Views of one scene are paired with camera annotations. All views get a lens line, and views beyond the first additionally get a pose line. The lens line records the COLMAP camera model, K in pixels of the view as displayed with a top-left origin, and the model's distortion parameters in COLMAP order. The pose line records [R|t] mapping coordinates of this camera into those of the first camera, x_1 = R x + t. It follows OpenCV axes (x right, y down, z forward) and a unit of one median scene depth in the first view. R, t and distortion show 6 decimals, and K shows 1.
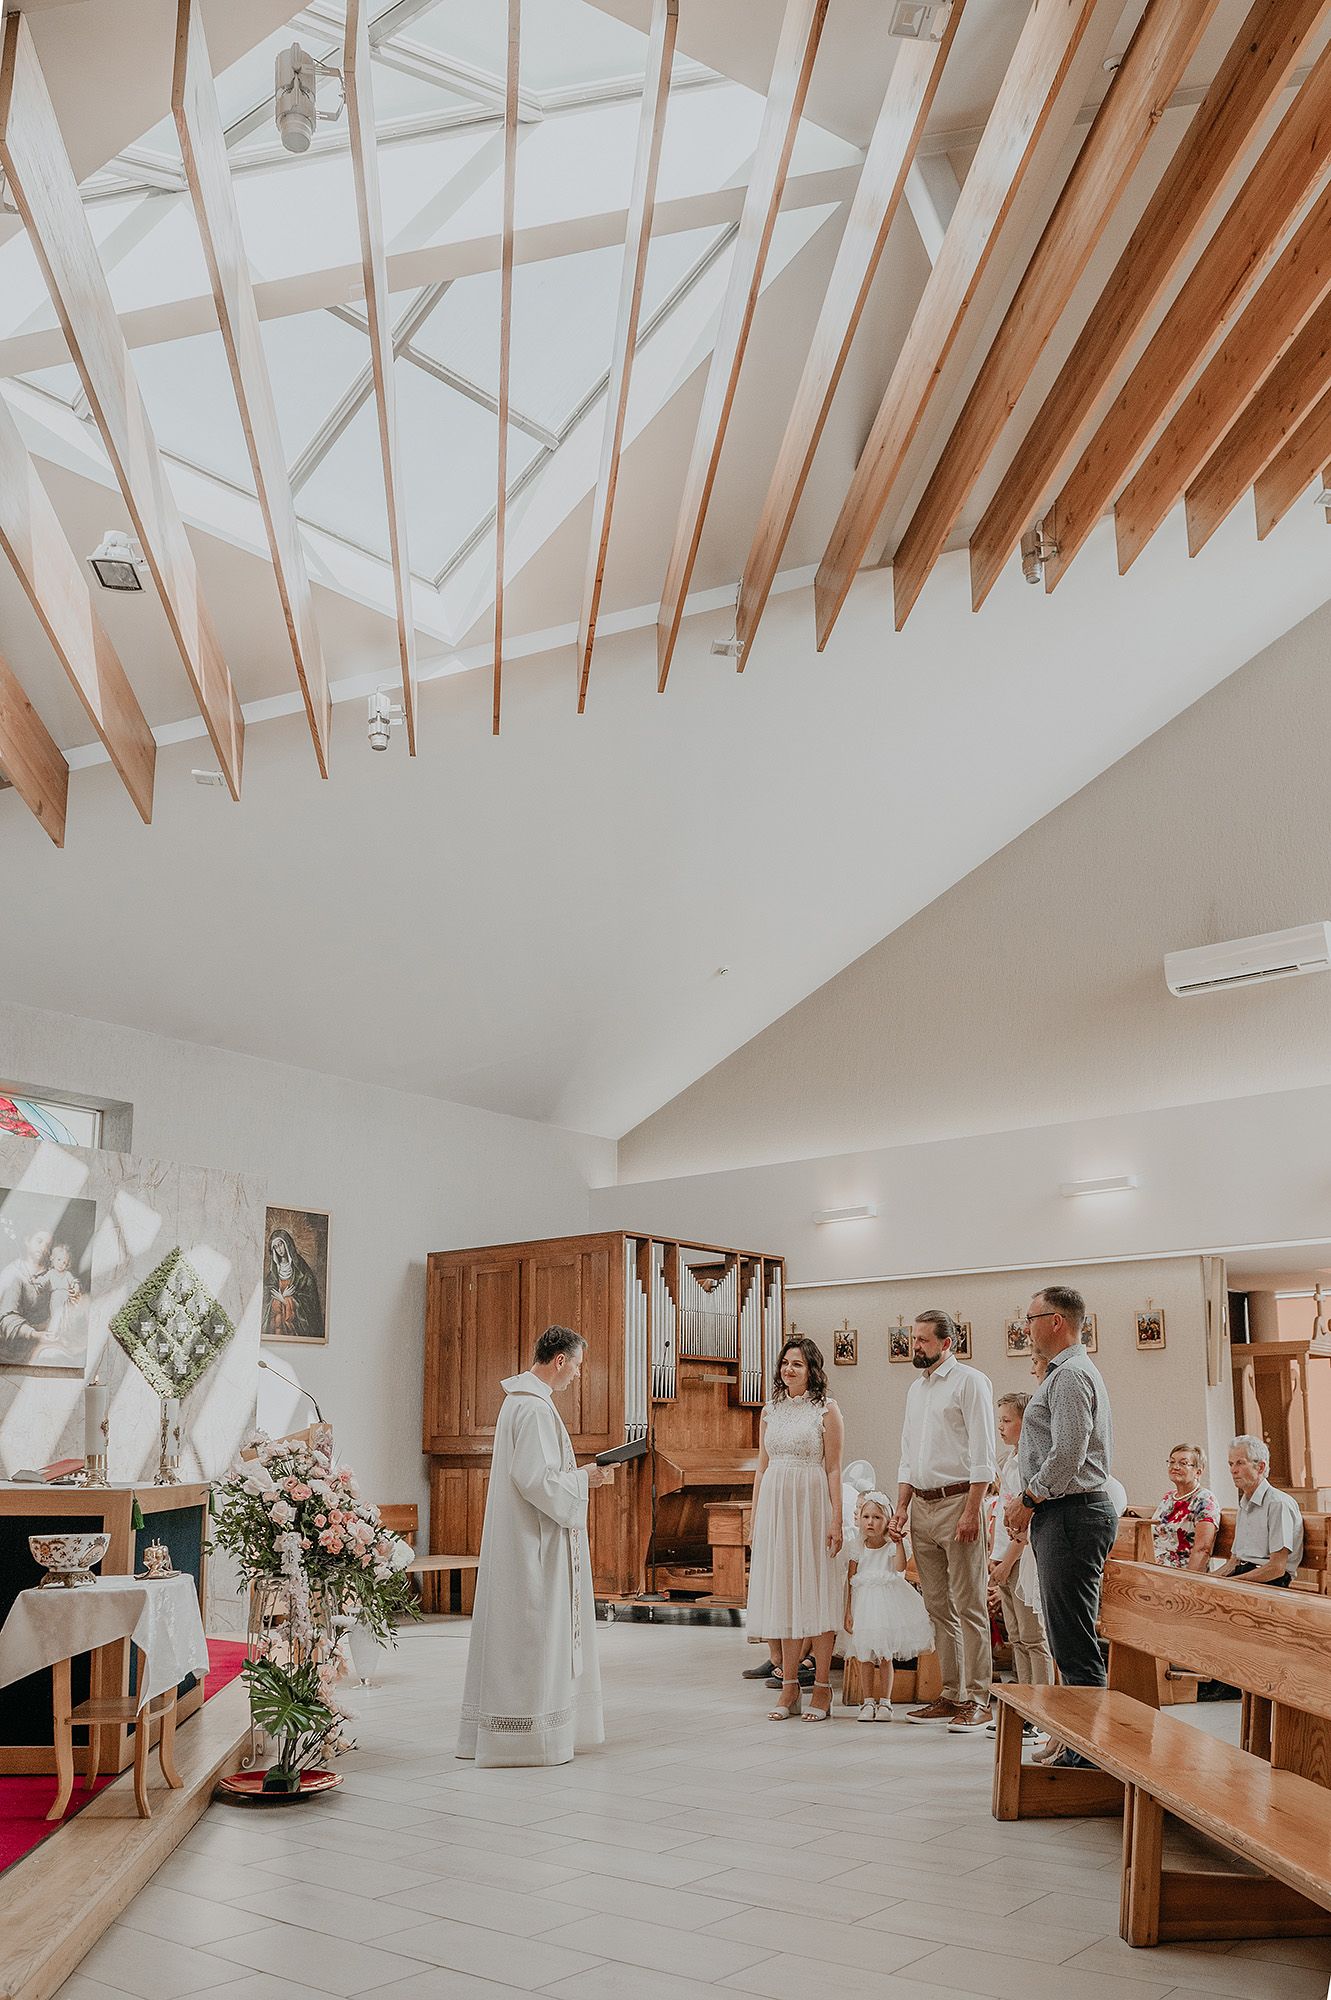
lens RADIAL K [[2010.8, 0, 665.5], [0, 2010.8, 1000.0], [0, 0, 1]] dist [-0.080033, -0.001260]
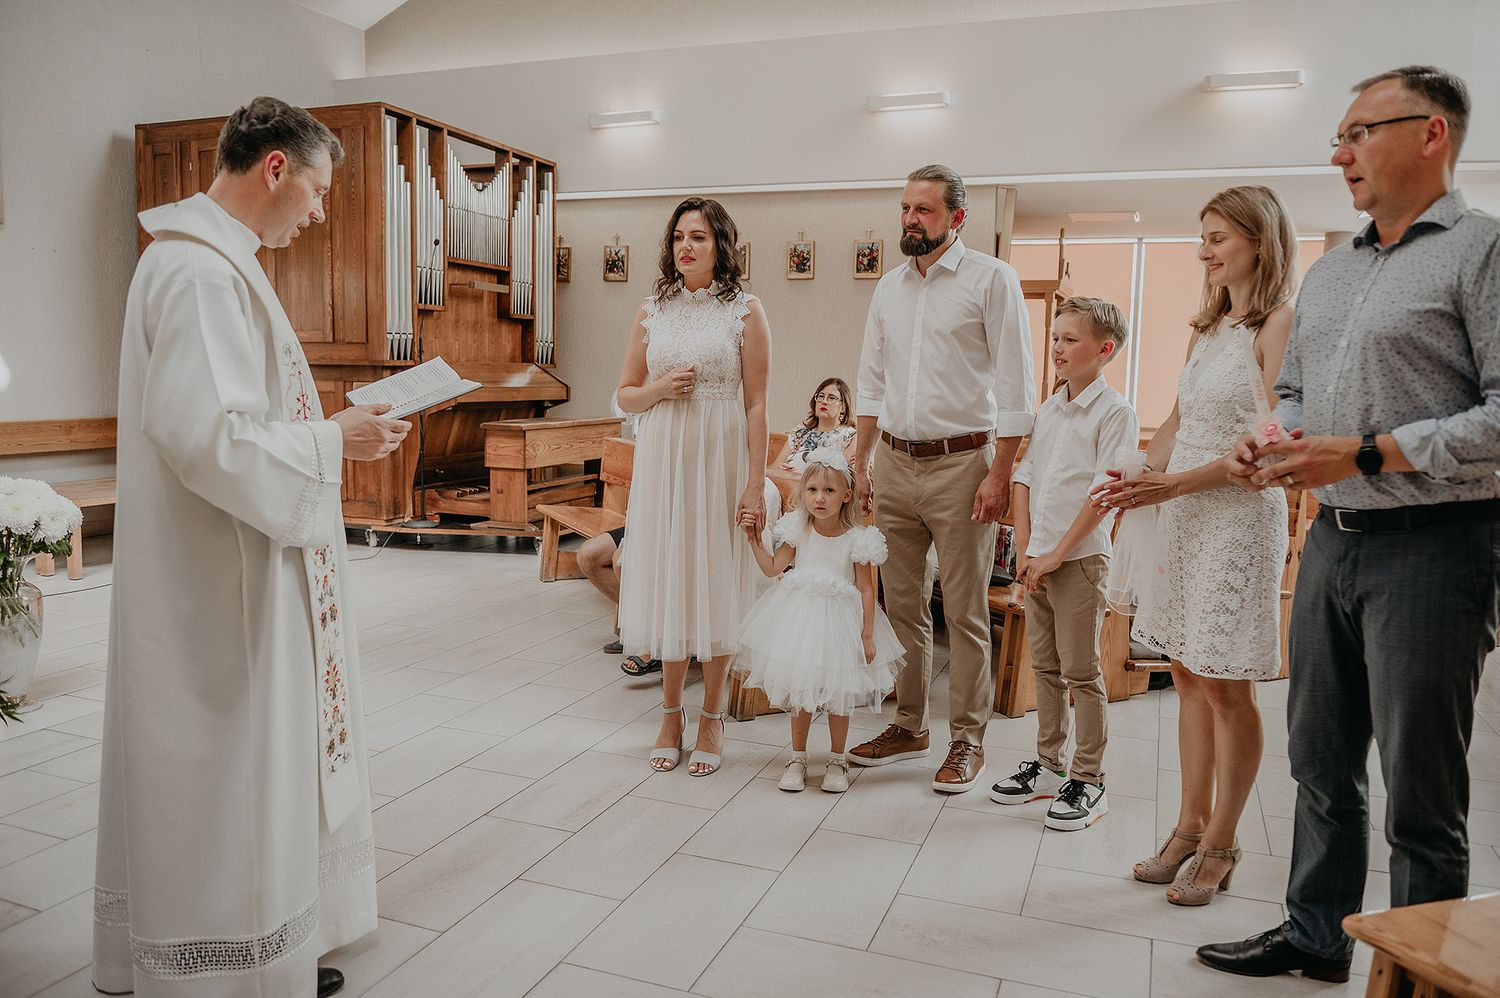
lens RADIAL K [[1140.9, 0, 750.0], [0, 1140.9, 499.0], [0, 0, 1]] dist [-0.045051, -0.002636]
pose [[0.953097, -0.016571, 0.302212, -0.019323], [-0.085980, 0.942541, 0.322839, 0.104178], [-0.290197, -0.333680, 0.896908, 0.474796]]
